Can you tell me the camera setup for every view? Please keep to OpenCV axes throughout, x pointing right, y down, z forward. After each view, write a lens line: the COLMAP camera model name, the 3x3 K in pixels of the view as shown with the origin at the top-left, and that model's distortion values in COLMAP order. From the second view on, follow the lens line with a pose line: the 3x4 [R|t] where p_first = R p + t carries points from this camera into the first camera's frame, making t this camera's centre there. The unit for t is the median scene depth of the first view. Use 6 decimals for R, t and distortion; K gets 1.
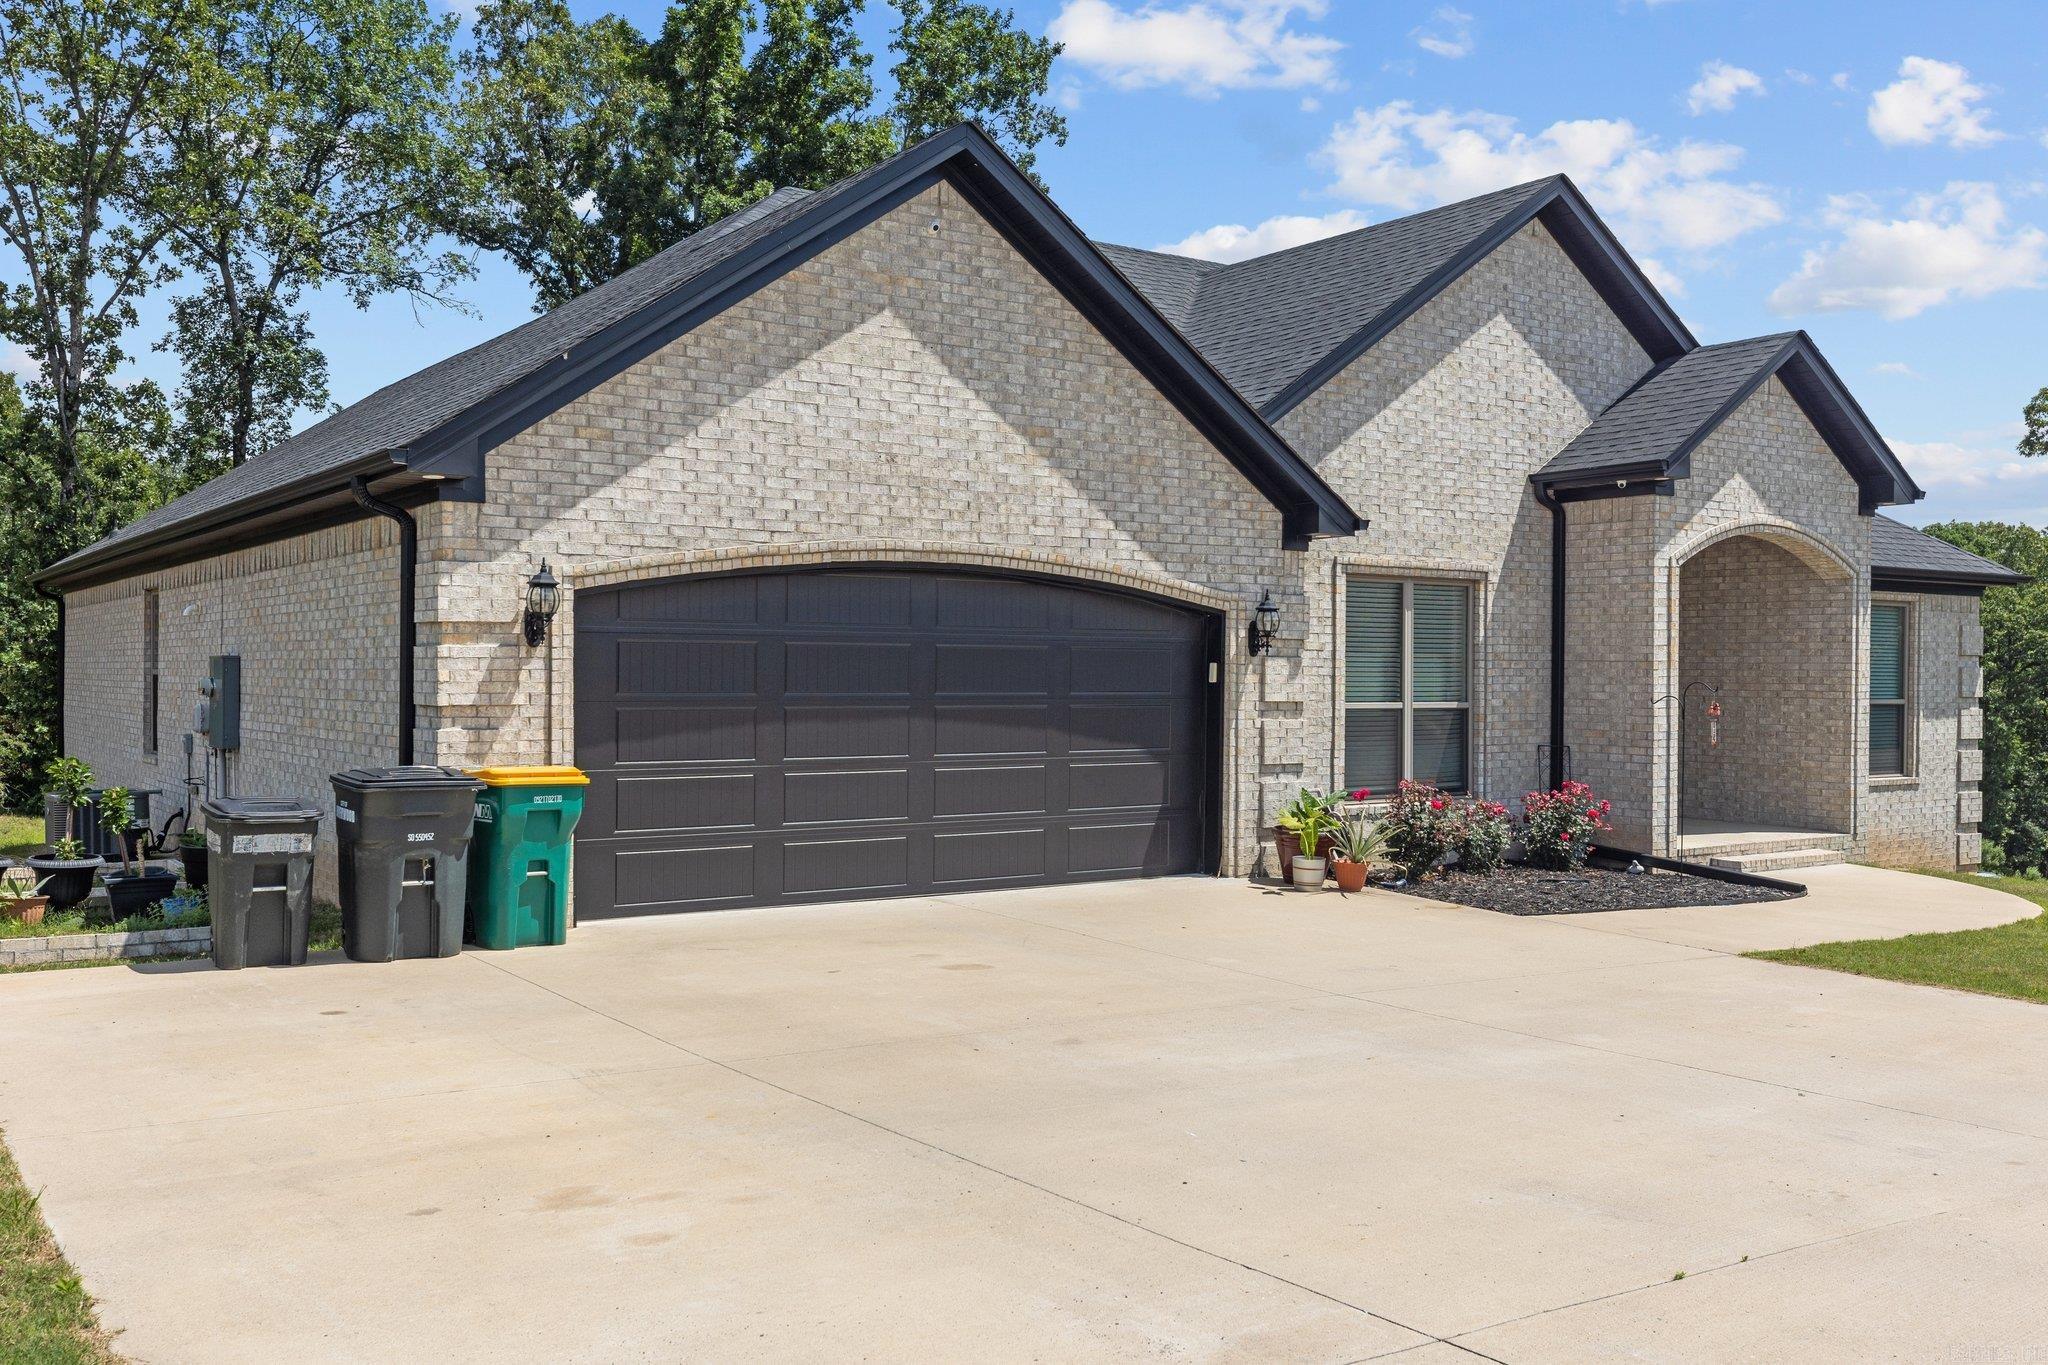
lens RADIAL K [[1752.9, 0, 1005.2], [0, 1752.9, 674.3], [0, 0, 1]] dist [-0.000982, 0.010104]
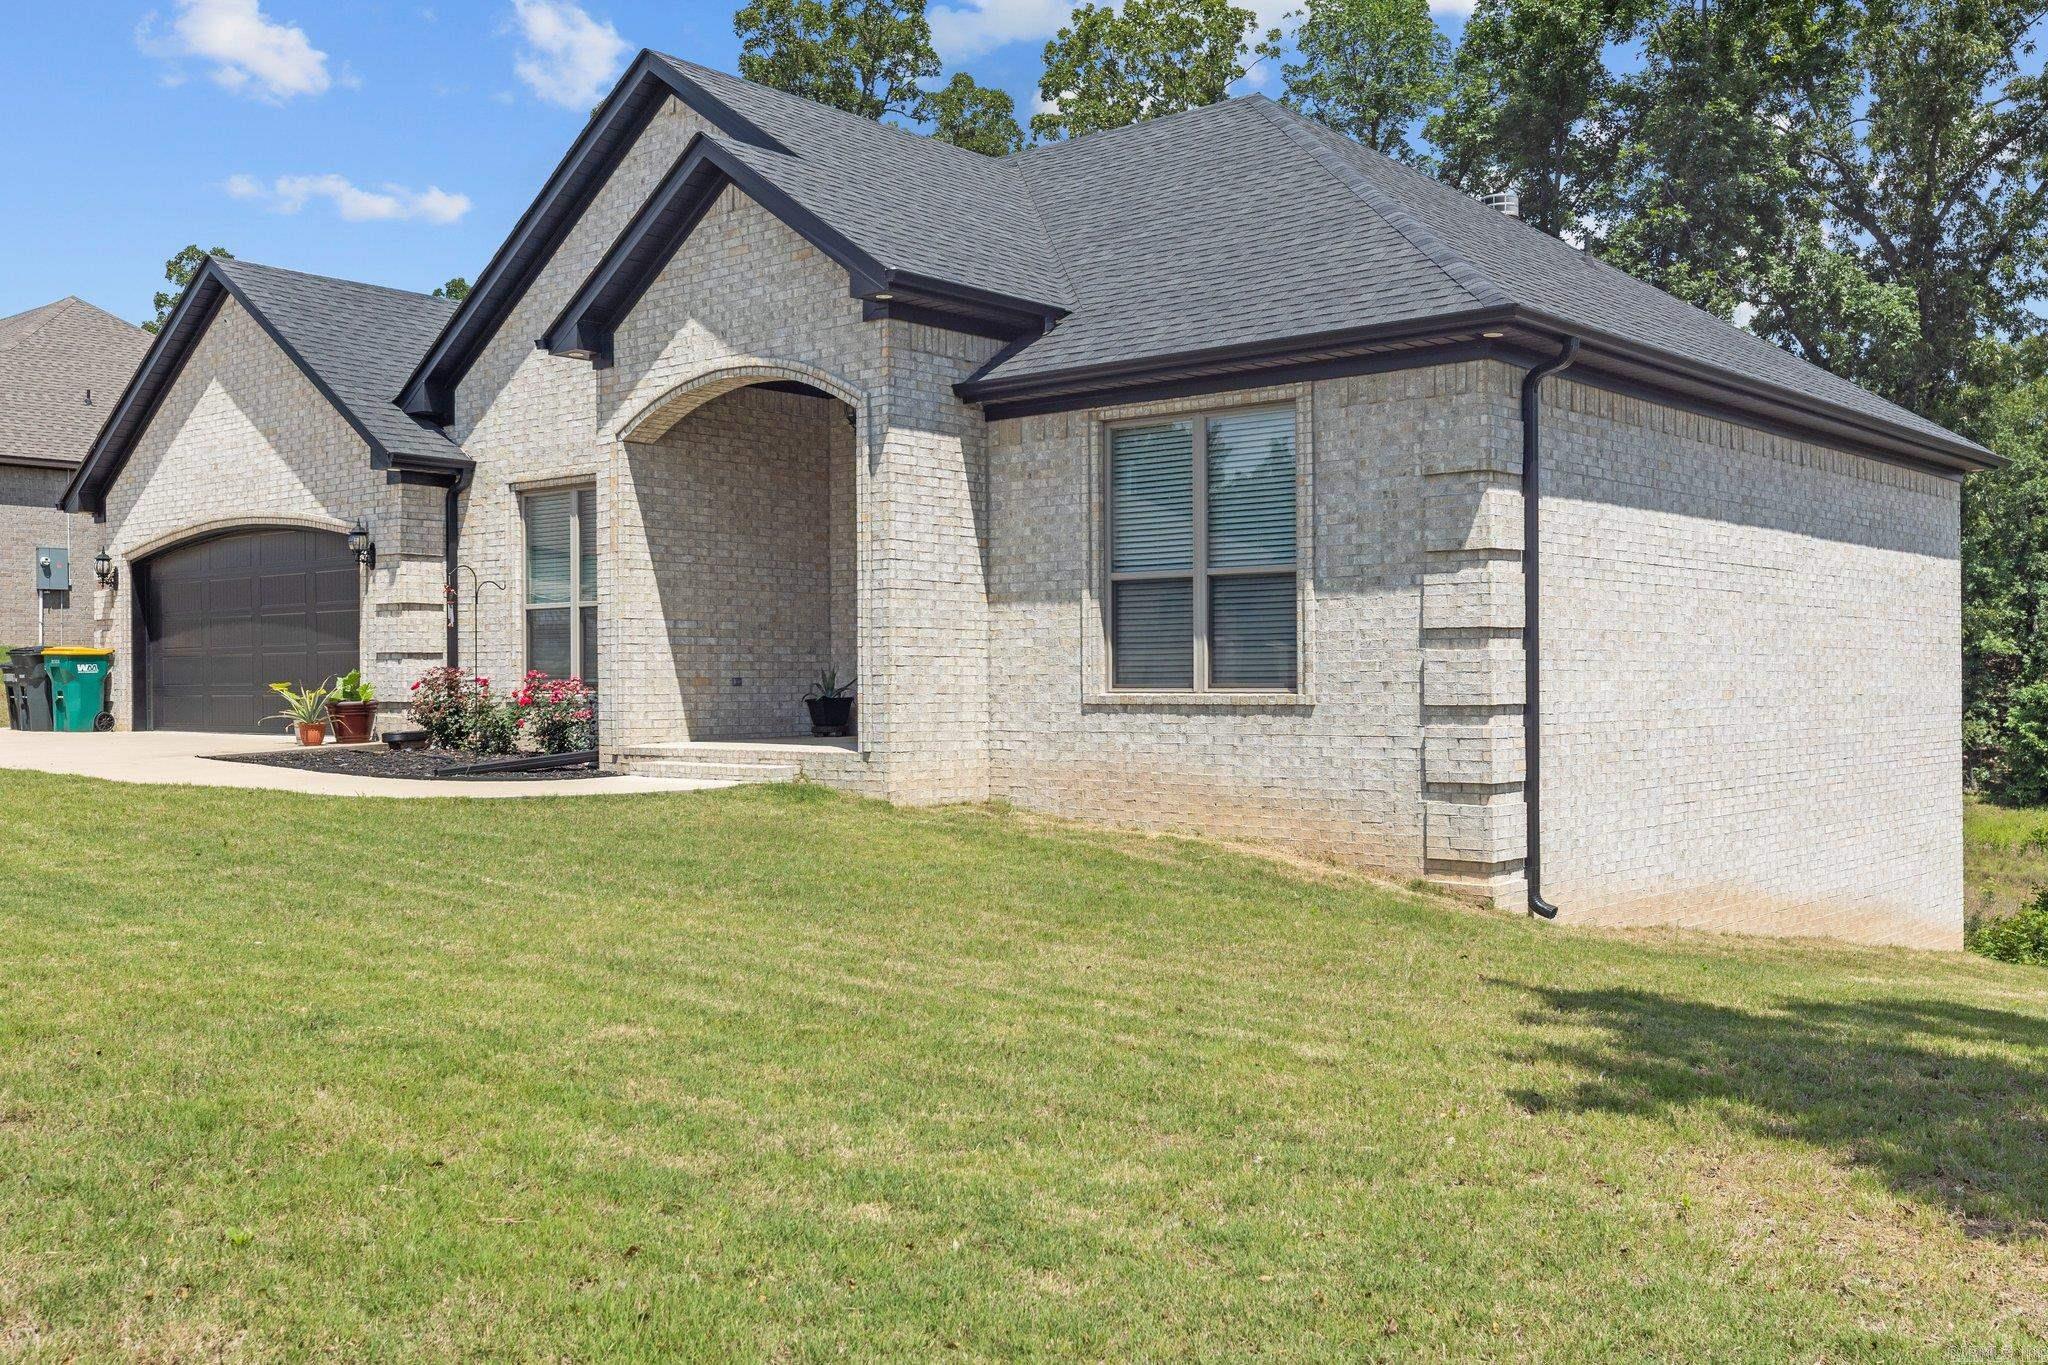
lens RADIAL K [[1916.1, 0, 1037.4], [0, 1916.1, 680.0], [0, 0, 1]] dist [0.007011, 0.000000]
pose [[0.267608, -0.010903, -0.963466, 1.483526], [0.005037, 0.999938, -0.009917, 0.079507], [0.963515, -0.002200, 0.267646, 0.986122]]
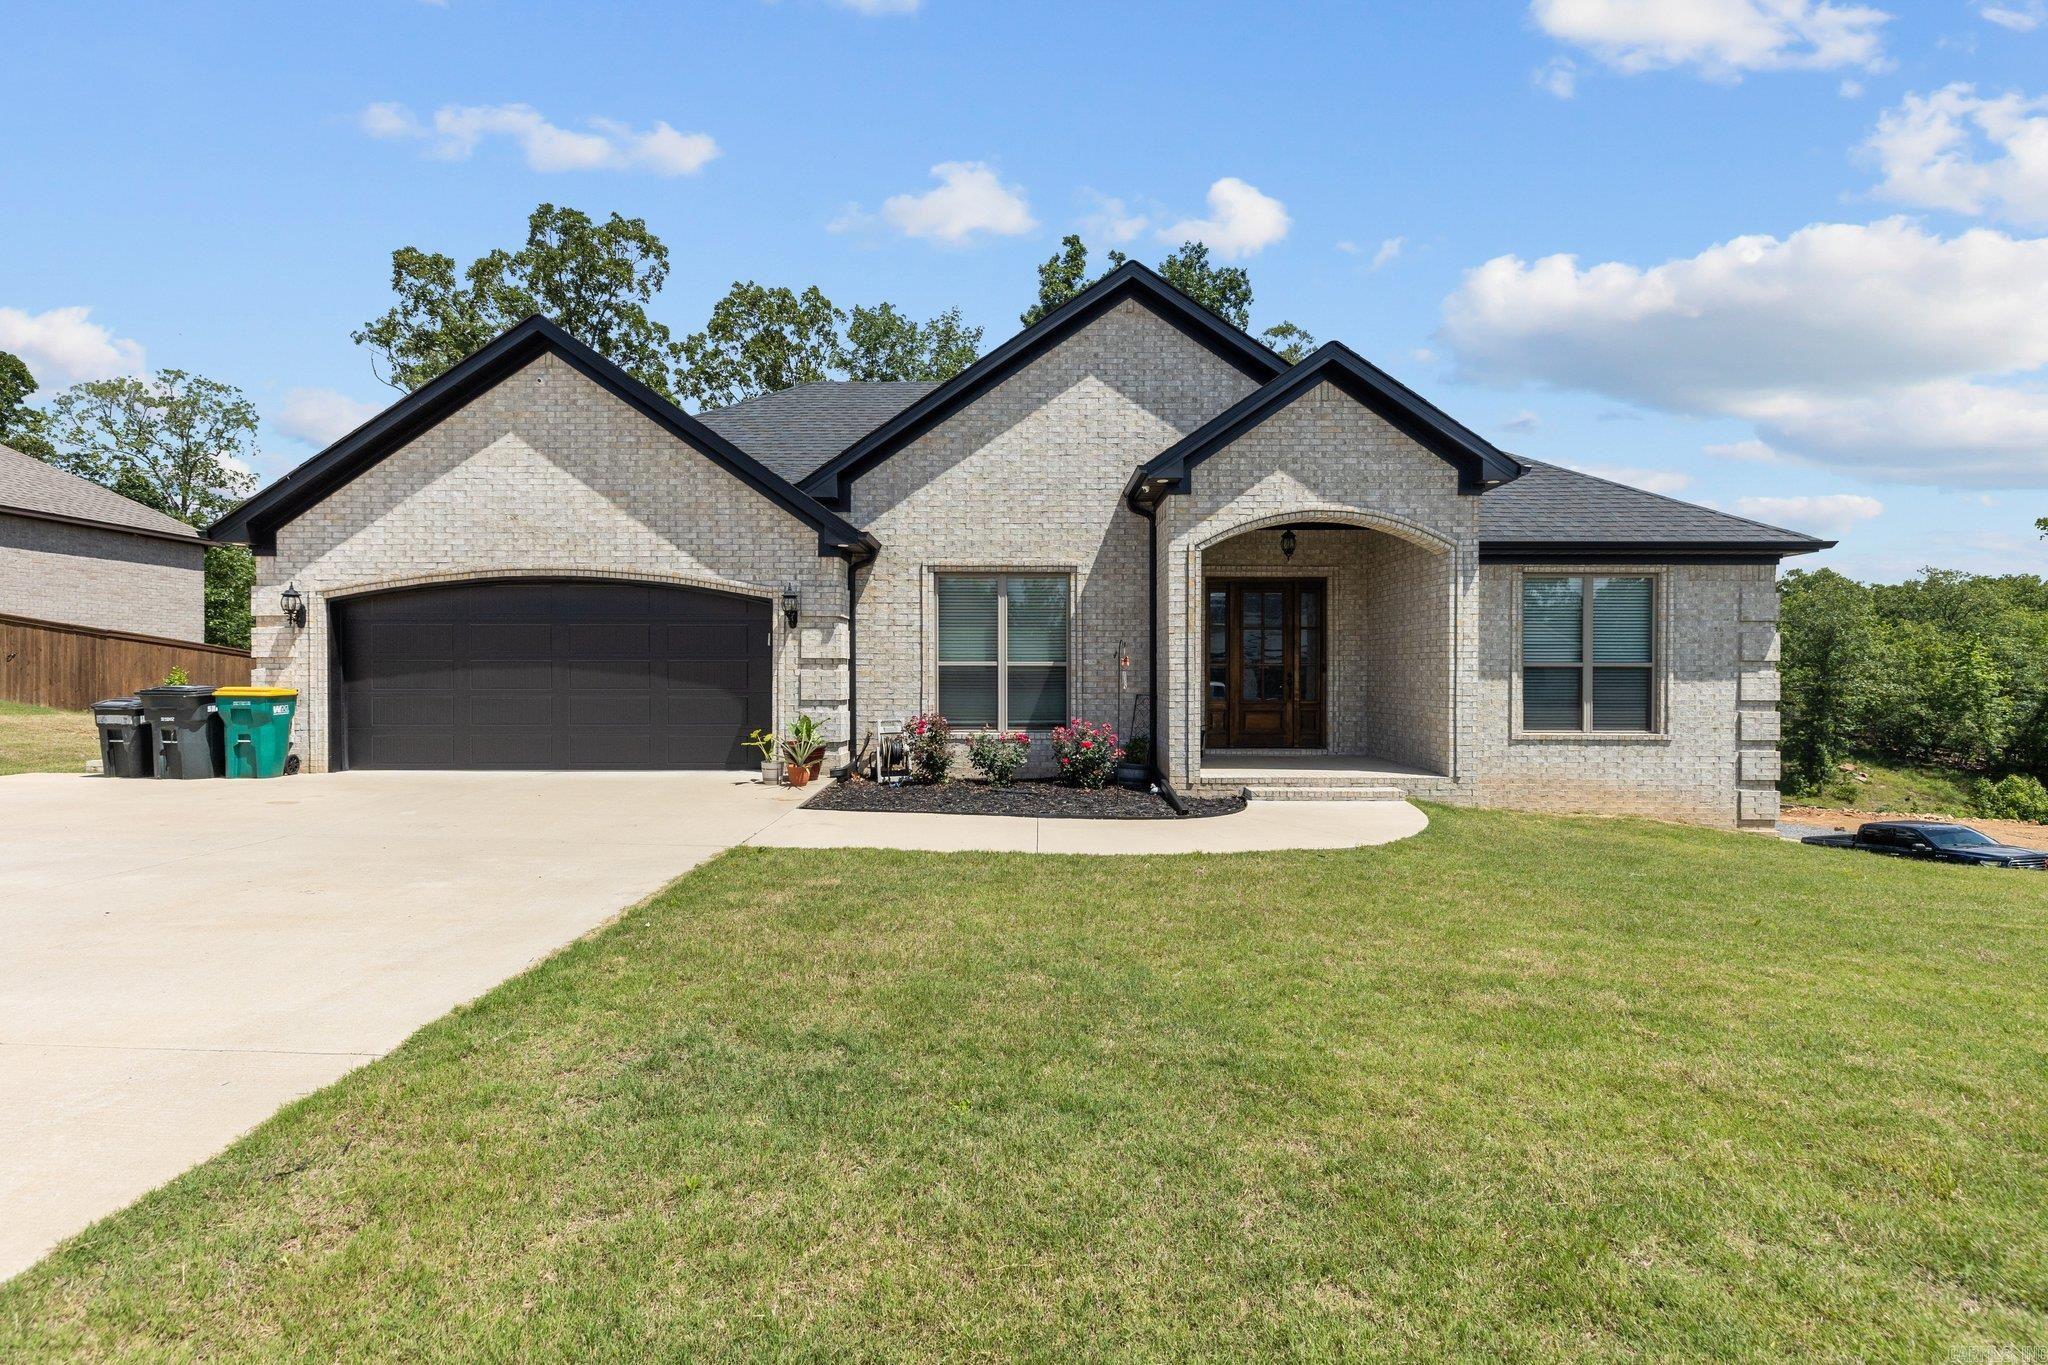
lens RADIAL K [[921.0, 0, 1022.1], [0, 921.0, 676.9], [0, 0, 1]] dist [0.007622, 0.000860]
pose [[0.832461, -0.008781, -0.554014, 0.672181], [0.004039, 0.999944, -0.009781, 0.036199], [0.554069, 0.005904, 0.832450, 0.403820]]
